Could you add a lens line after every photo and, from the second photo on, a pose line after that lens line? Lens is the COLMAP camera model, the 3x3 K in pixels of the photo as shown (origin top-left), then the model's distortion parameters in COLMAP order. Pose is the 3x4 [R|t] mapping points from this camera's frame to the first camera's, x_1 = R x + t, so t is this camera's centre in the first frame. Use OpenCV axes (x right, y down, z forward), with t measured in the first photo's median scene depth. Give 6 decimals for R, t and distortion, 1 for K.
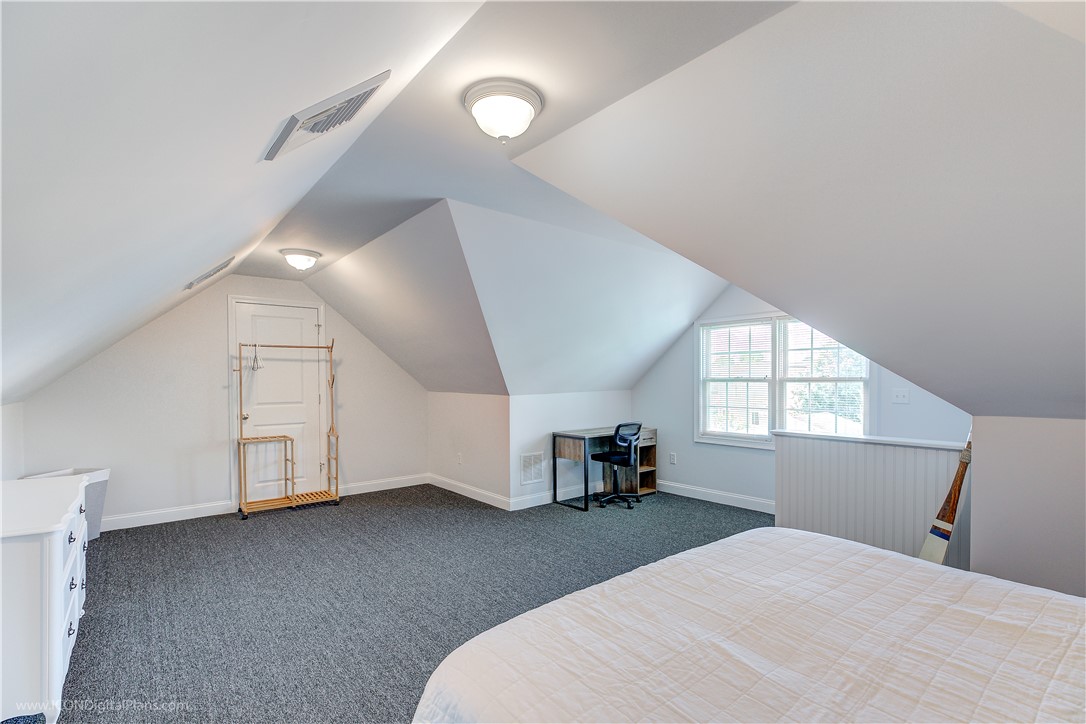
lens RADIAL K [[499.1, 0, 543.6], [0, 499.1, 372.8], [0, 0, 1]] dist [0.002045, -0.000022]
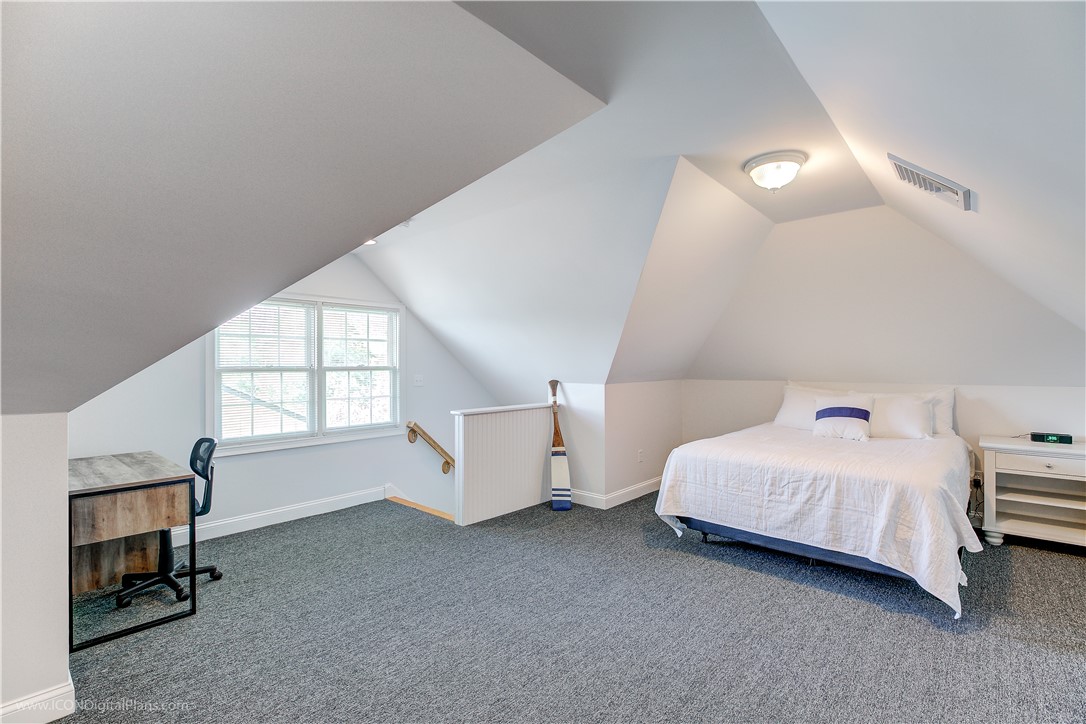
lens RADIAL K [[499.1, 0, 543.5], [0, 499.1, 364.0], [0, 0, 1]] dist [0.002045, -0.000022]
pose [[-0.157264, 0.010568, 0.987500, -0.518139], [-0.005512, 0.999918, -0.011579, 0.012805], [-0.987541, -0.007264, -0.157193, 0.728366]]
